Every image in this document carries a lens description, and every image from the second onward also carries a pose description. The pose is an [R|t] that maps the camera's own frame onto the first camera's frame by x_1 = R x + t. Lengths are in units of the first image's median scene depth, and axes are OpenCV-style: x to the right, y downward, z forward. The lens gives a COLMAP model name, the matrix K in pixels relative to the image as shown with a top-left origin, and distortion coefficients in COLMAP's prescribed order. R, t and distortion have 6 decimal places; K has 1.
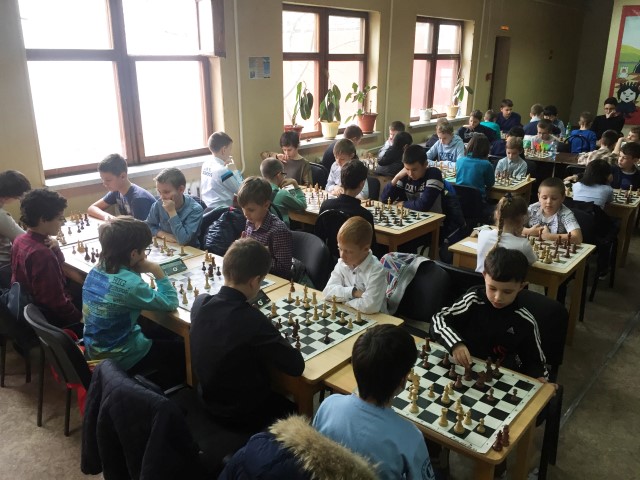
lens RADIAL K [[548.8, 0, 320.0], [0, 548.8, 240.0], [0, 0, 1]] dist [0.095661, -0.130723]
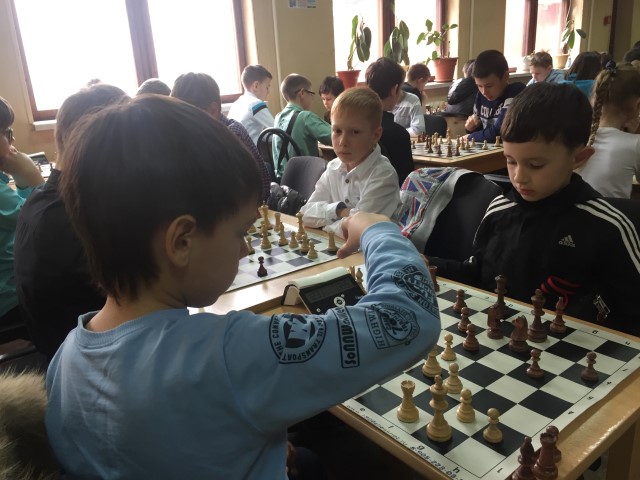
lens RADIAL K [[548.8, 0, 320.0], [0, 548.8, 240.0], [0, 0, 1]] dist [0.095661, -0.130723]
pose [[0.980246, -0.004554, -0.197729, 0.092708], [0.002851, 0.999956, -0.008896, 0.073964], [0.197761, 0.008157, 0.980216, 0.210491]]
